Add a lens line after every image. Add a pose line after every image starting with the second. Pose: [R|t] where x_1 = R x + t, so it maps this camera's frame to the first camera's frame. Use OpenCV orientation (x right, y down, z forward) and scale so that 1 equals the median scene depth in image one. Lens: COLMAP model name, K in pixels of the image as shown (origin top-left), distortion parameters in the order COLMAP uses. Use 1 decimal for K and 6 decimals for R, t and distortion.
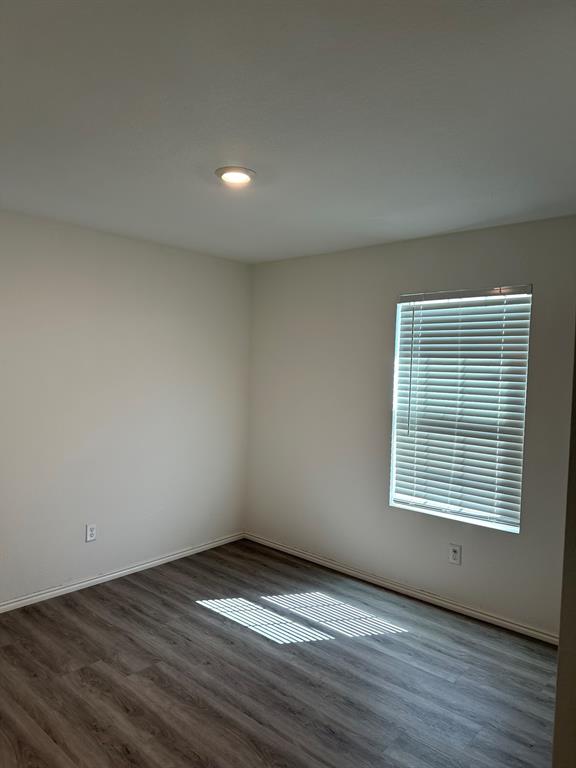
lens RADIAL K [[537.1, 0, 286.4], [0, 537.1, 378.1], [0, 0, 1]] dist [0.054213, -0.071980]
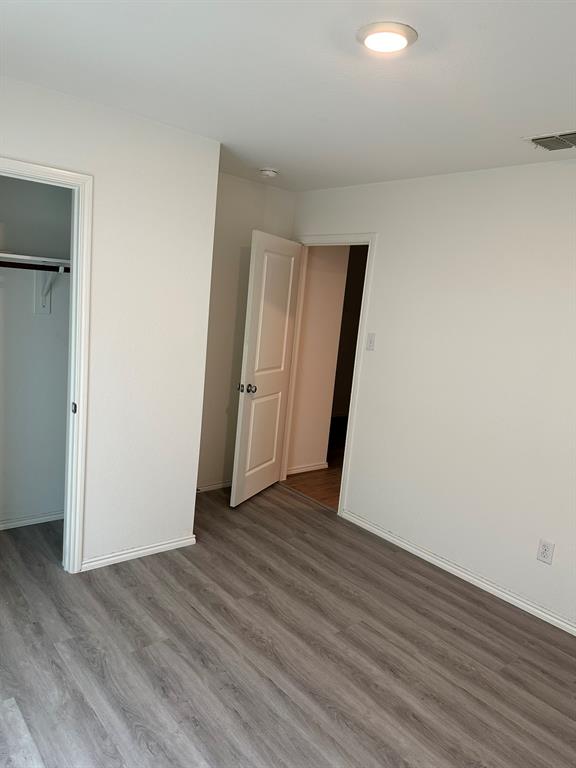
lens RADIAL K [[537.1, 0, 286.4], [0, 537.1, 378.1], [0, 0, 1]] dist [0.054213, -0.071980]
pose [[-0.983406, -0.136975, 0.118954, -0.115438], [-0.115945, 0.978841, 0.168604, -0.062472], [-0.139532, 0.152014, -0.978480, 1.839348]]
